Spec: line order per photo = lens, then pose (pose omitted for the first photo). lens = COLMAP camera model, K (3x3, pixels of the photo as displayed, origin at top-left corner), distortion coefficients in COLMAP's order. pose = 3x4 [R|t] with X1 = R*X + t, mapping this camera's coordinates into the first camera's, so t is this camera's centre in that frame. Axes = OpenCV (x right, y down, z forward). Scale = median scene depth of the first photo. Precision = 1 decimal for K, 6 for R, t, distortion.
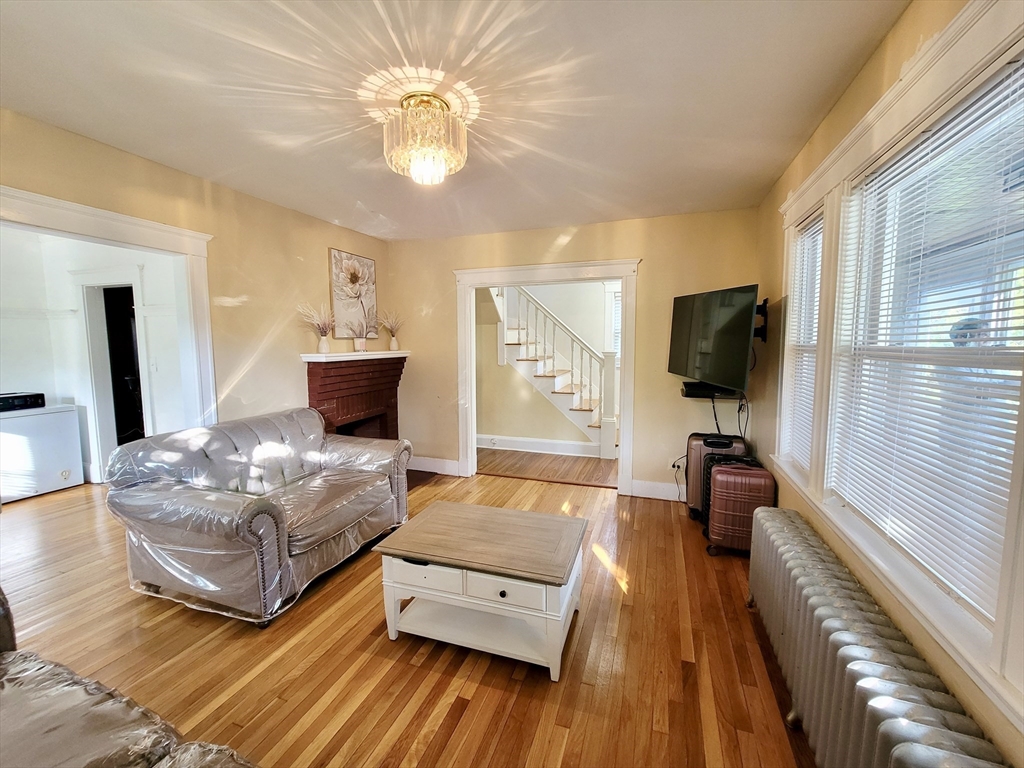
lens RADIAL K [[418.8, 0, 512.4], [0, 418.8, 387.0], [0, 0, 1]] dist [-0.000179, -0.000305]
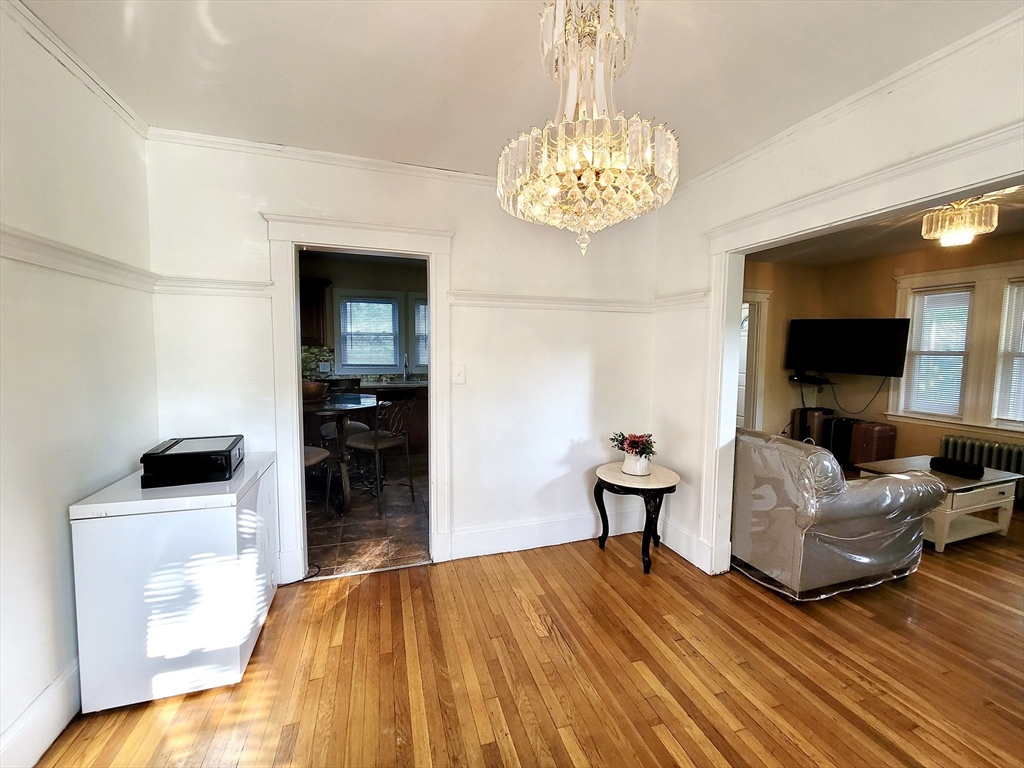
lens RADIAL K [[418.8, 0, 517.7], [0, 418.8, 378.6], [0, 0, 1]] dist [-0.000179, -0.000305]
pose [[0.788671, -0.025814, 0.614273, -1.339352], [0.049431, 0.998546, -0.021502, -0.018825], [-0.612825, 0.047322, 0.788800, 0.425173]]
